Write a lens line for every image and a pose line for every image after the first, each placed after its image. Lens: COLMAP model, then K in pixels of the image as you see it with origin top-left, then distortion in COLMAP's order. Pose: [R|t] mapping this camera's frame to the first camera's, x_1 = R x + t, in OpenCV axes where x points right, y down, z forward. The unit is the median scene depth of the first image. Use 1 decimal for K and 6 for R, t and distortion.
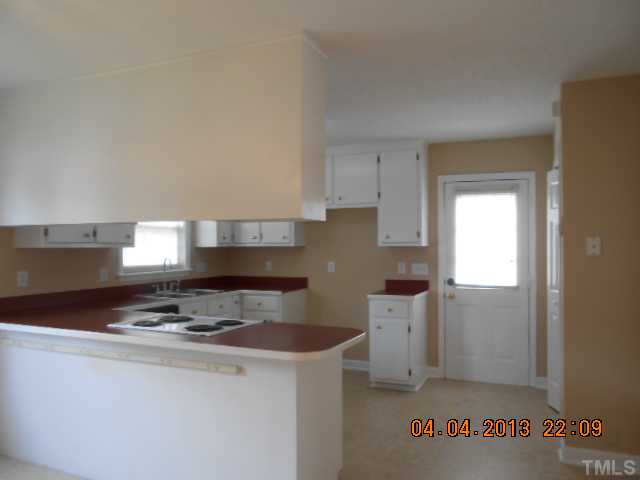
lens RADIAL K [[513.2, 0, 320.0], [0, 513.2, 240.0], [0, 0, 1]] dist [-0.005007, -0.004797]
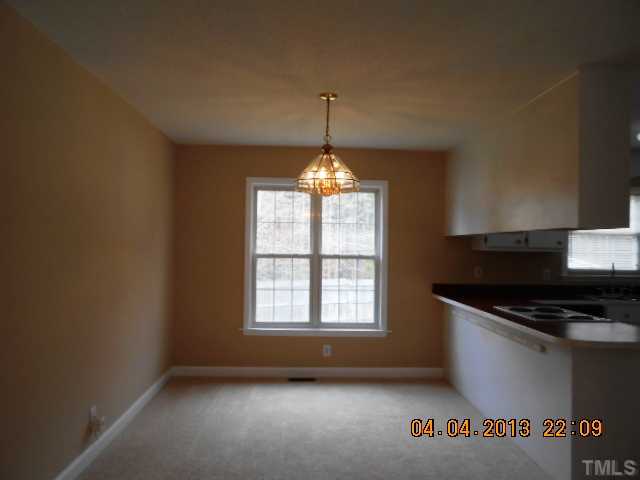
lens RADIAL K [[513.2, 0, 320.0], [0, 513.2, 240.0], [0, 0, 1]] dist [-0.005007, -0.004797]
pose [[0.472294, -0.001138, -0.881441, 0.438141], [-0.009771, 0.999931, -0.006526, -0.000171], [0.881387, 0.011695, 0.472250, -0.049689]]
